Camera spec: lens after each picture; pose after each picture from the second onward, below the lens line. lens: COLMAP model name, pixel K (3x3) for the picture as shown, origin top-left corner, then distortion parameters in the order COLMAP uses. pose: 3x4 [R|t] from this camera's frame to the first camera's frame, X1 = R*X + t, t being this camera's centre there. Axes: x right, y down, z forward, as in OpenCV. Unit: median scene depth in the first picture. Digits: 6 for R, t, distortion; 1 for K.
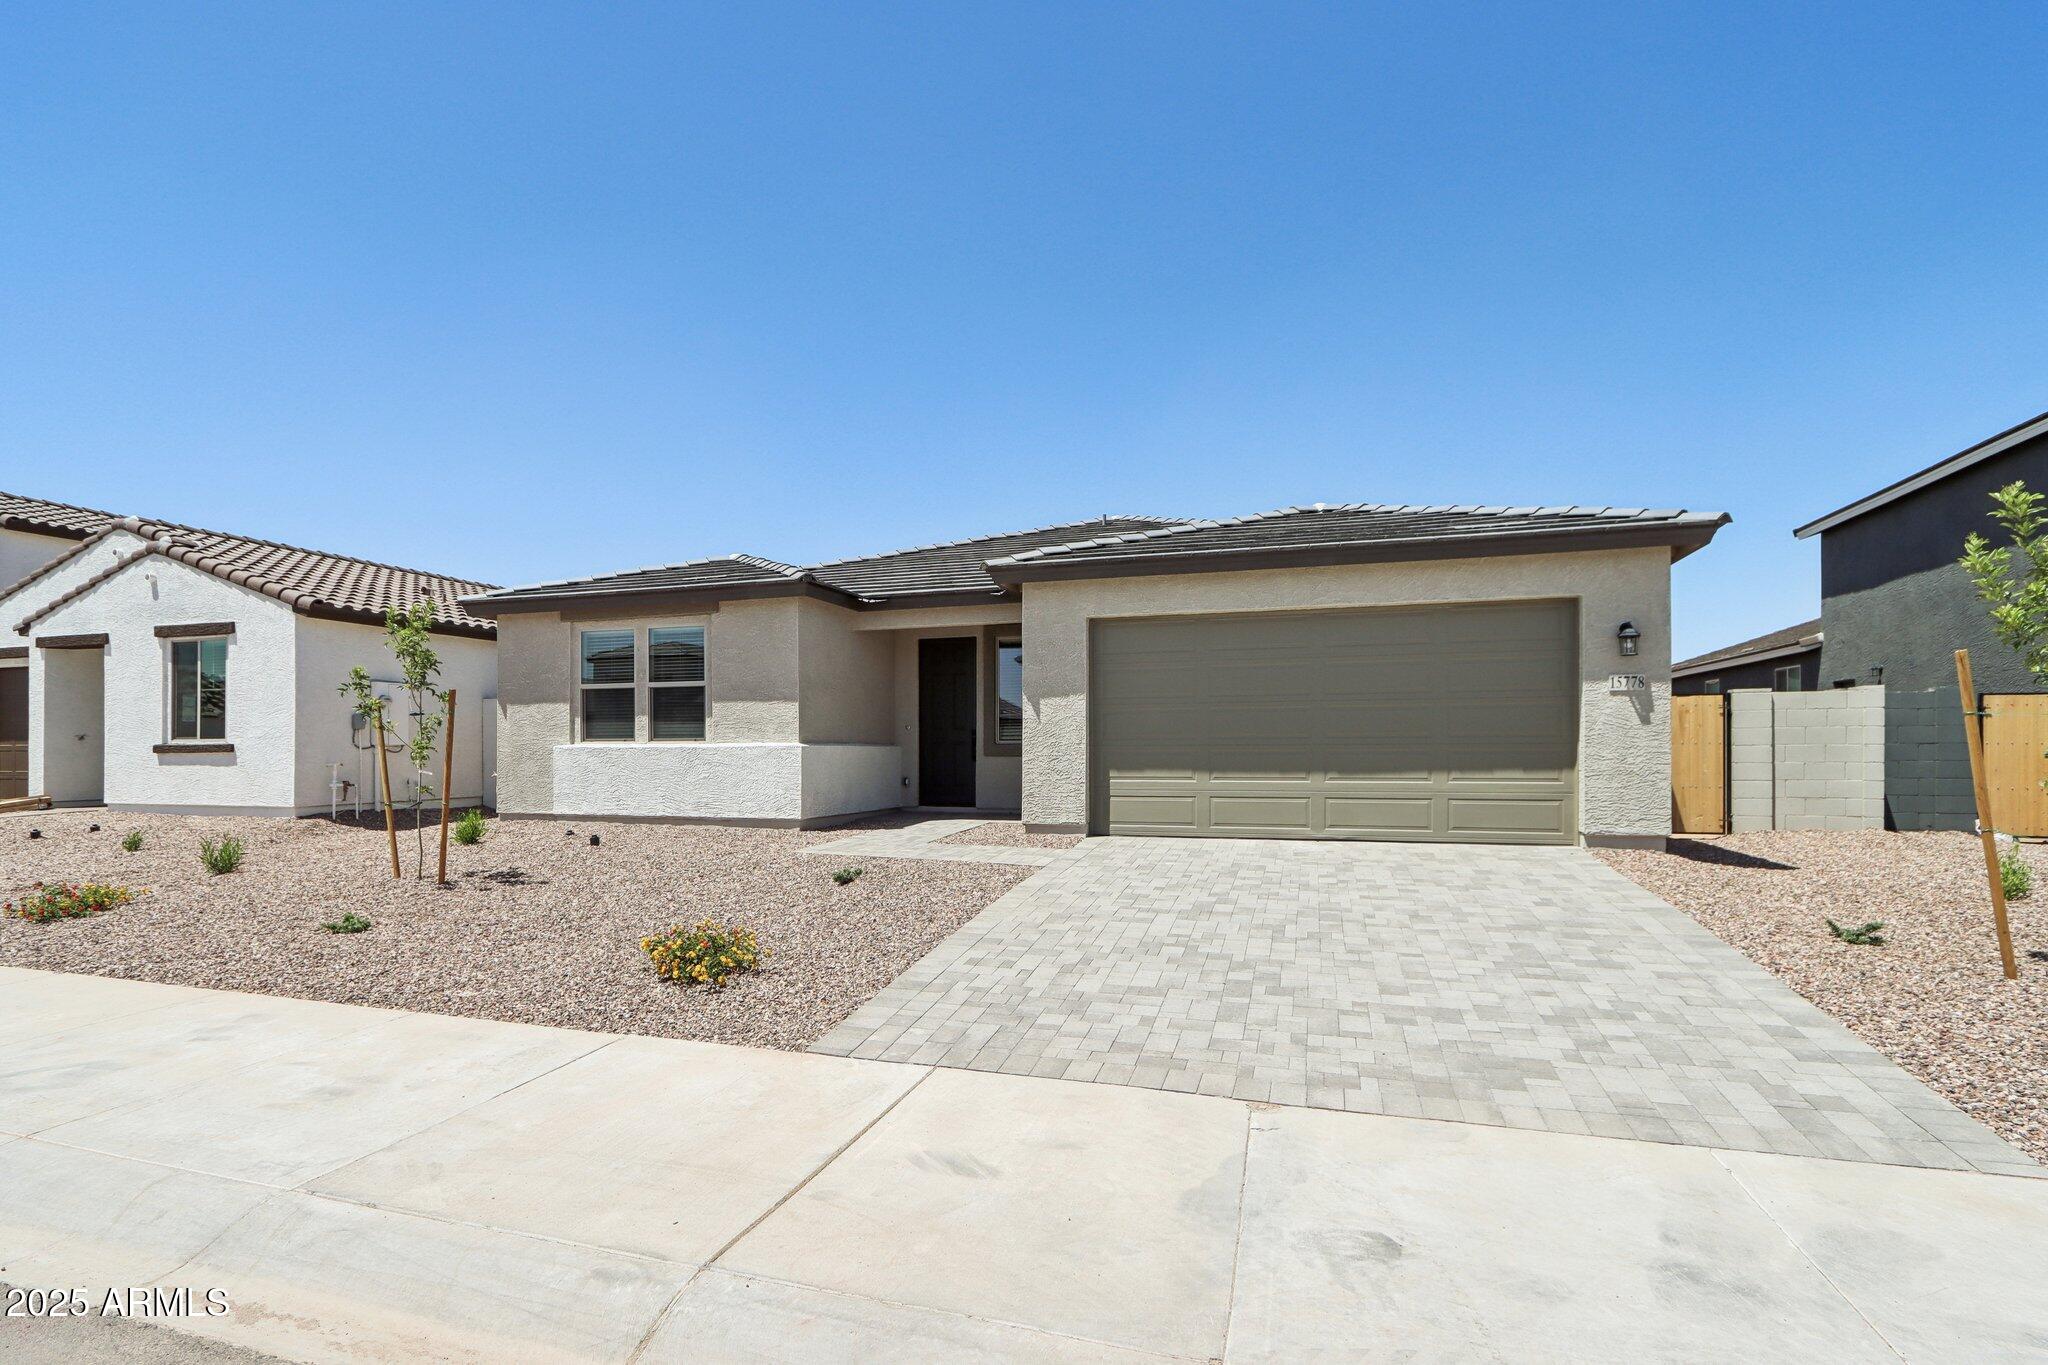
lens RADIAL K [[1001.4, 0, 1016.6], [0, 1001.4, 747.1], [0, 0, 1]] dist [-0.014631, -0.000348]
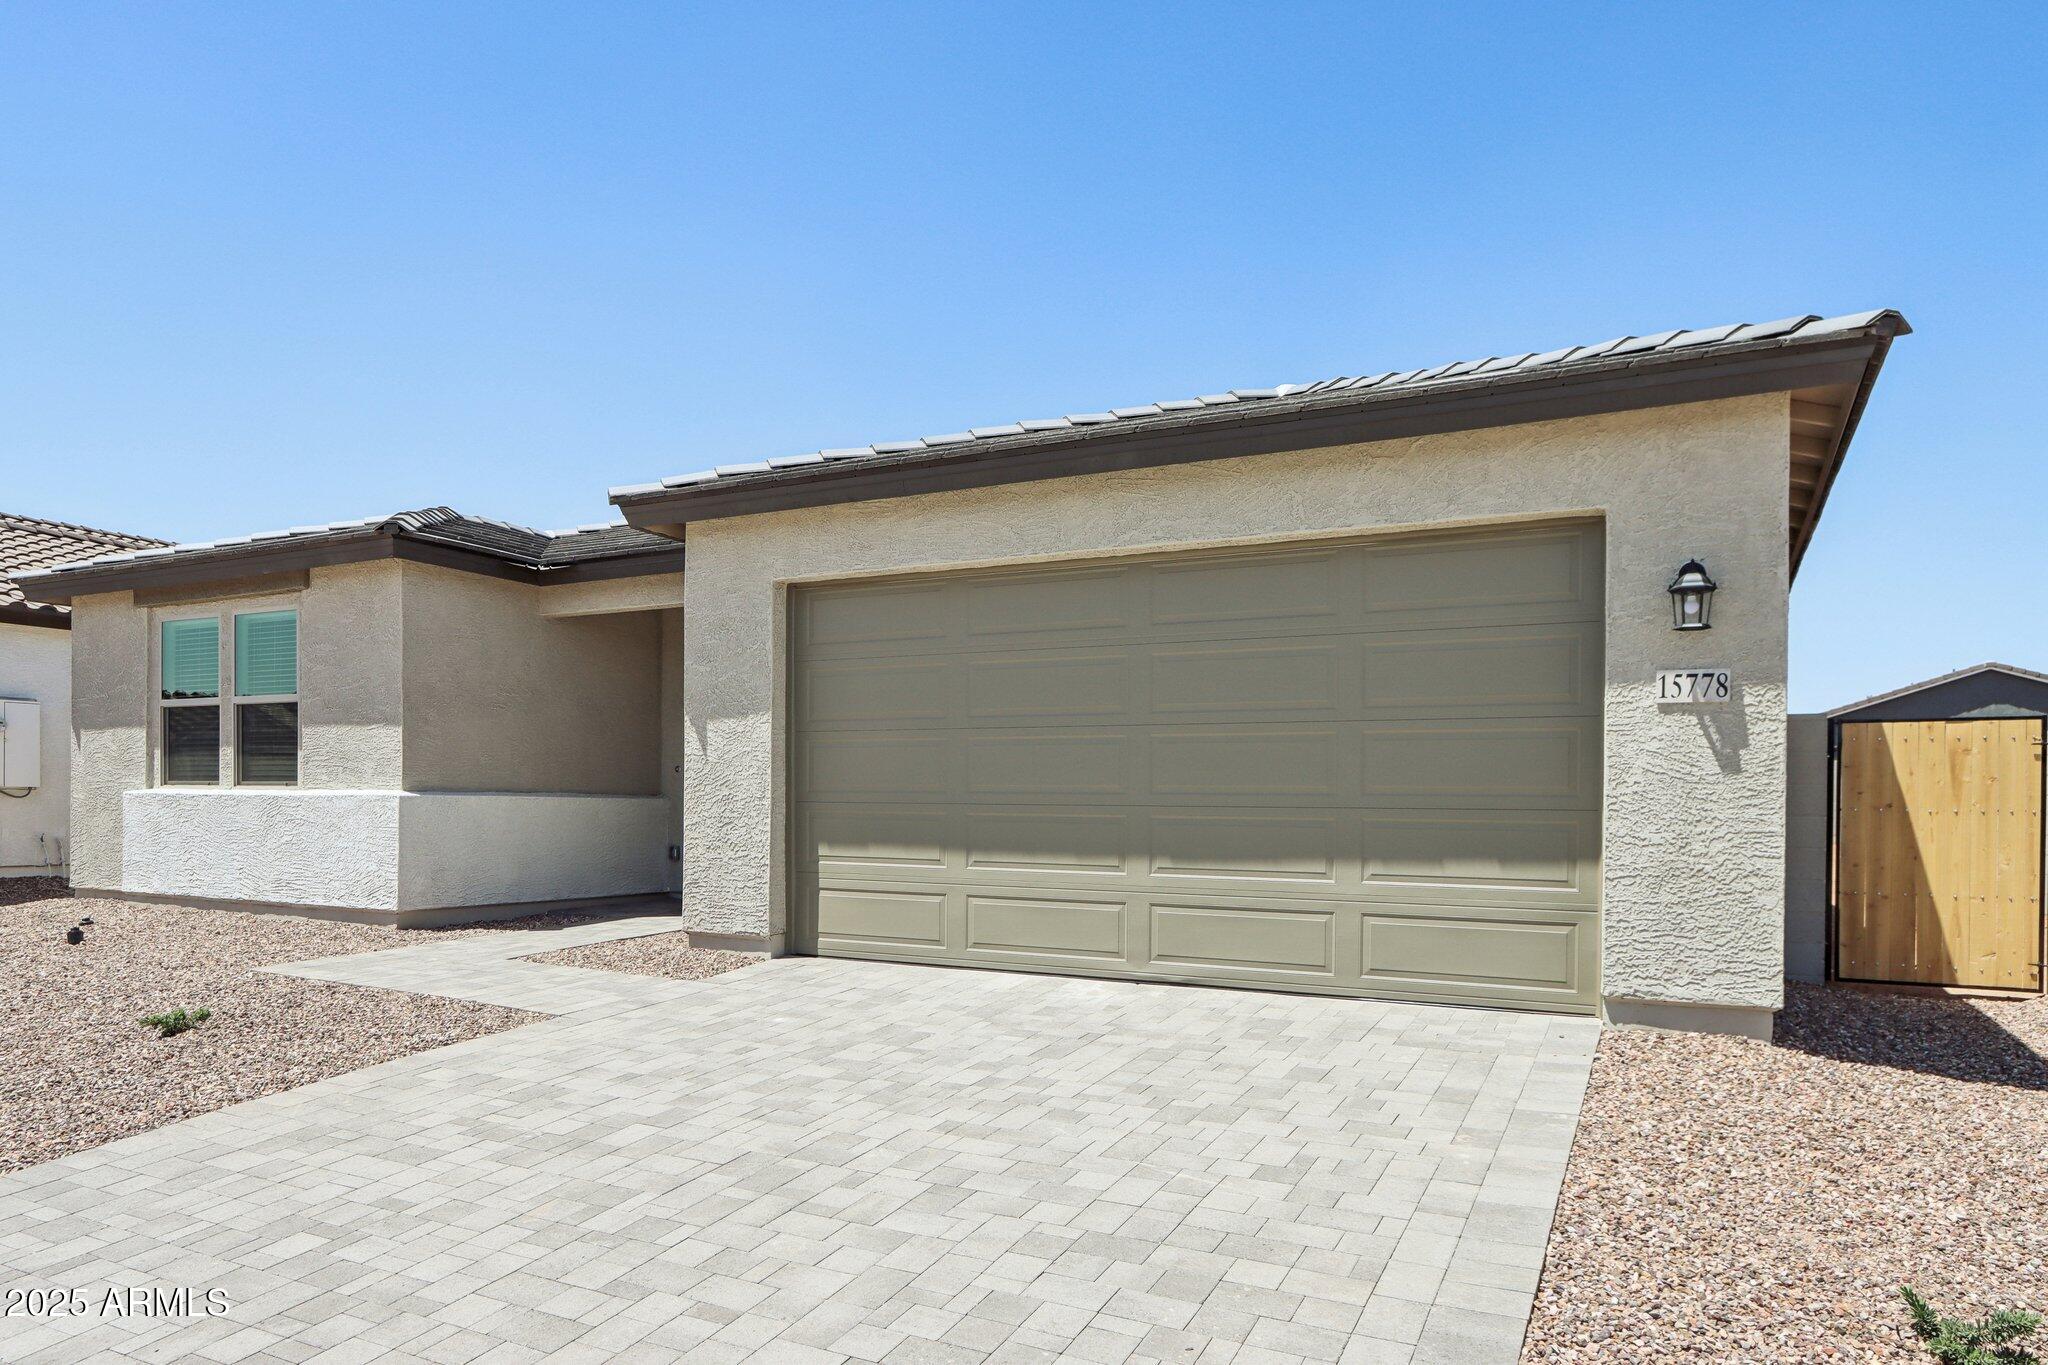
lens RADIAL K [[1310.2, 0, 1028.6], [0, 1310.2, 812.8], [0, 0, 1]] dist [-0.007944, 0.001120]
pose [[0.985060, 0.016174, -0.171452, 0.342379], [-0.014839, 0.999849, 0.009065, -0.003922], [0.171573, -0.006385, 0.985151, 0.271731]]
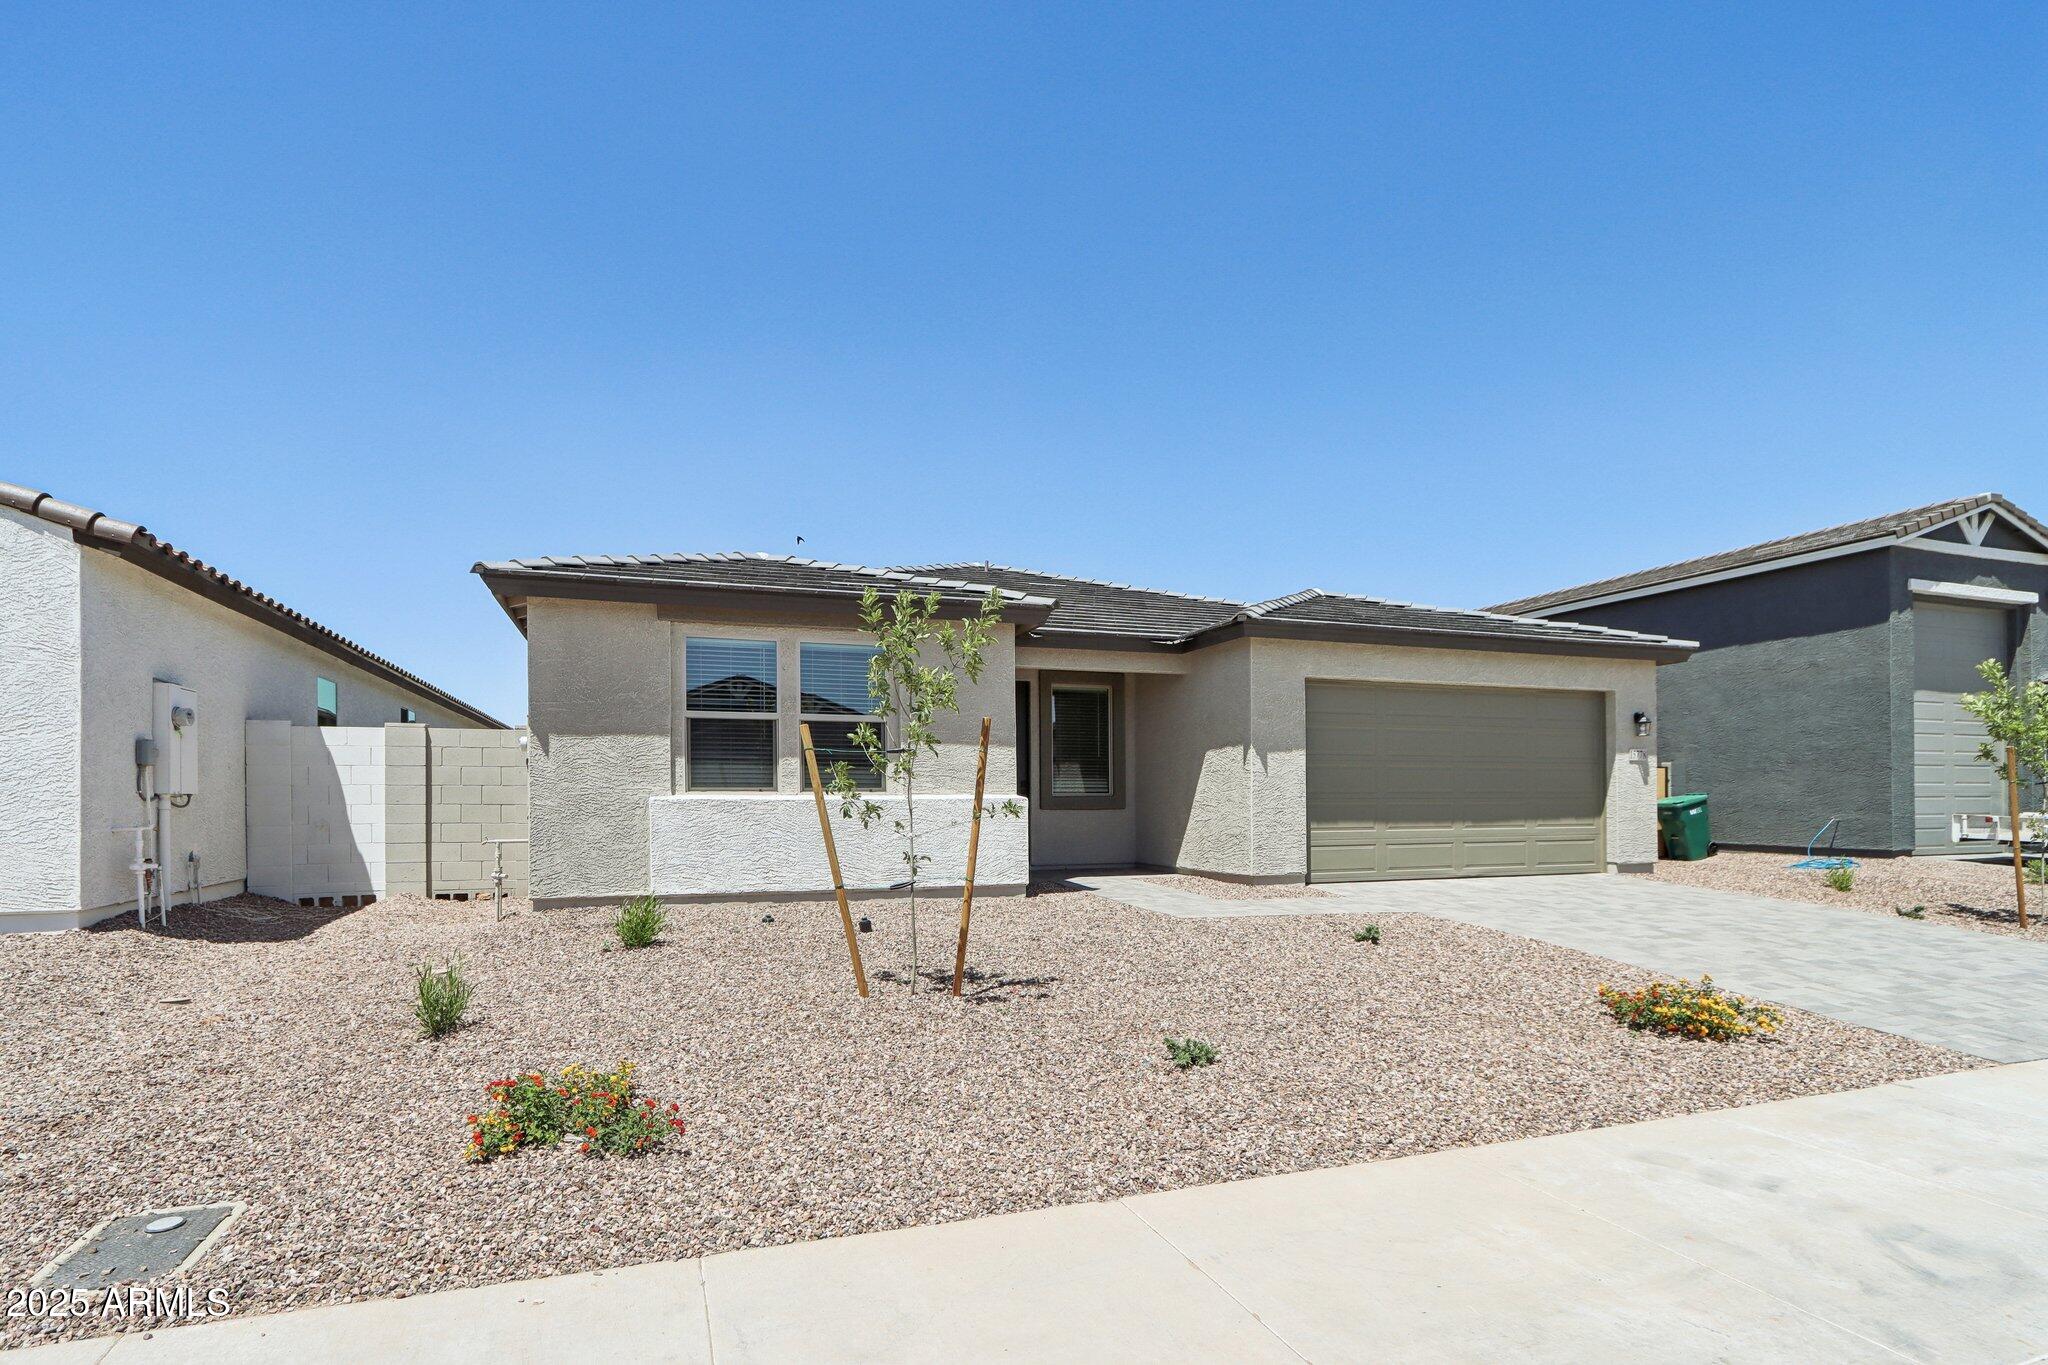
lens RADIAL K [[1007.3, 0, 1015.3], [0, 1007.3, 791.2], [0, 0, 1]] dist [-0.015068, -0.000789]
pose [[0.797508, 0.006515, 0.603273, -0.797361], [-0.001865, 0.999964, -0.008334, -0.000077], [-0.603306, 0.005521, 0.797491, 0.338024]]
